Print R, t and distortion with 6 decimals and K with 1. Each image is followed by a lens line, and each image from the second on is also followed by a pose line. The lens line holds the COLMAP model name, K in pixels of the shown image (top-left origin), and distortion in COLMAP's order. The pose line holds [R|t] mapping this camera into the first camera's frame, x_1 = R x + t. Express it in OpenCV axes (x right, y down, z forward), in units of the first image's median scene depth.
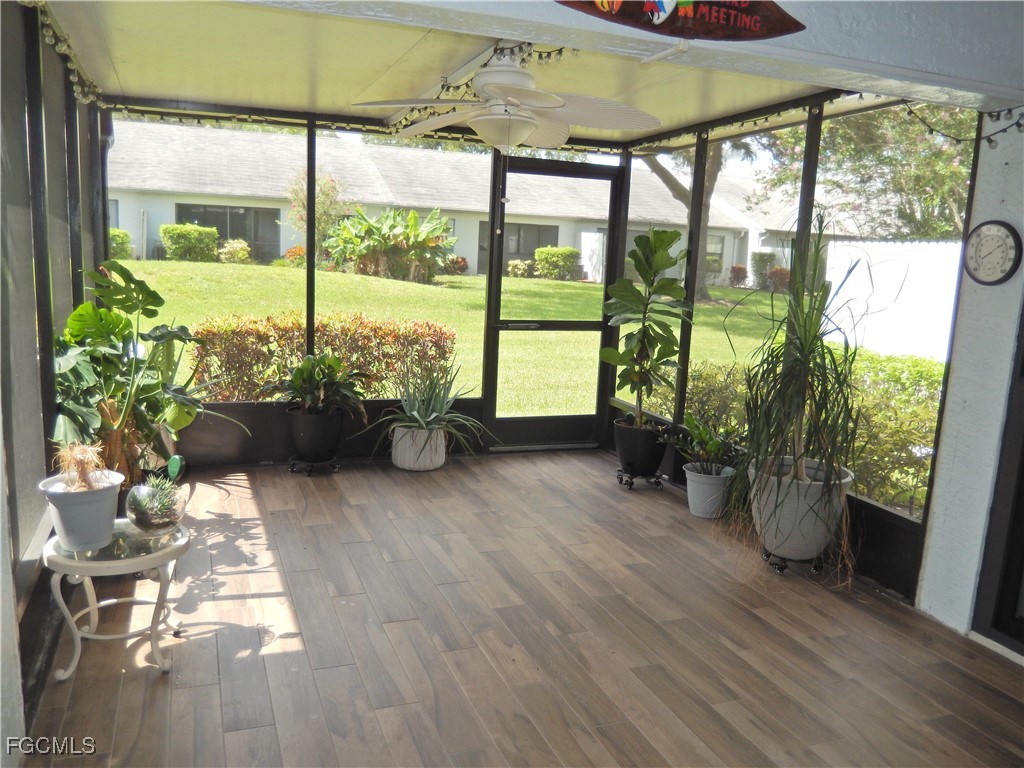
lens RADIAL K [[833.4, 0, 512.0], [0, 833.4, 384.0], [0, 0, 1]] dist [-0.039645, 0.001937]
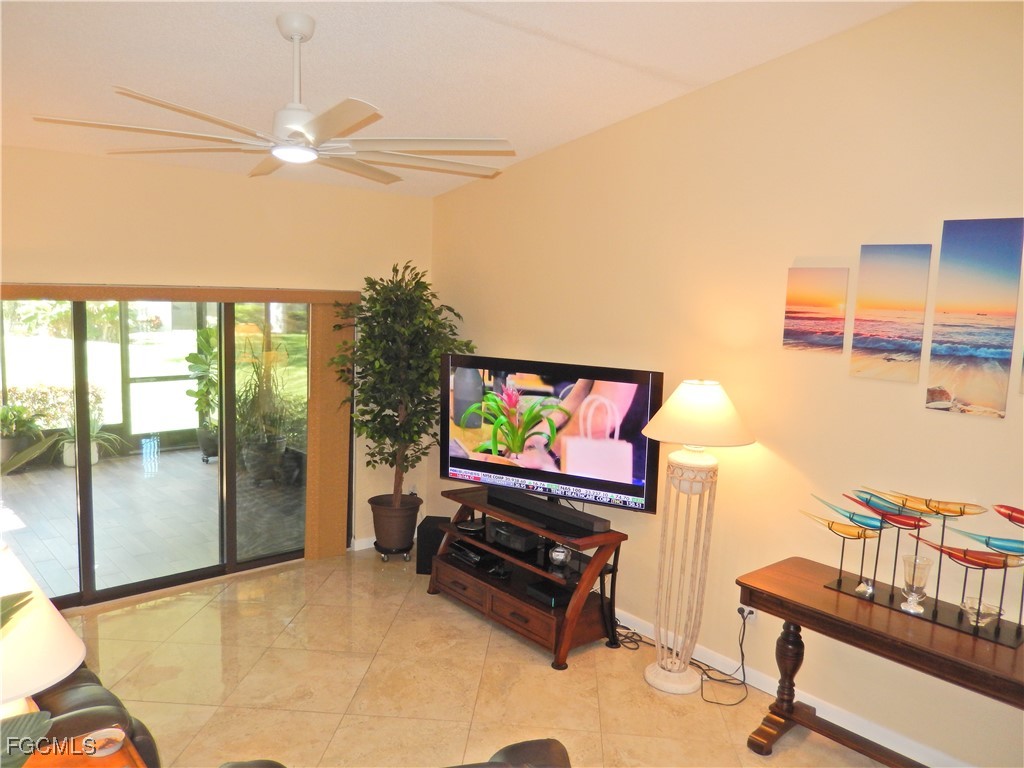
lens RADIAL K [[768.5, 0, 508.5], [0, 768.5, 375.0], [0, 0, 1]] dist [-0.001073, -0.001555]
pose [[0.940434, -0.065931, 0.333521, 0.203887], [0.082928, 0.995870, -0.036970, 0.044784], [-0.329706, 0.062426, 0.942017, -0.816343]]
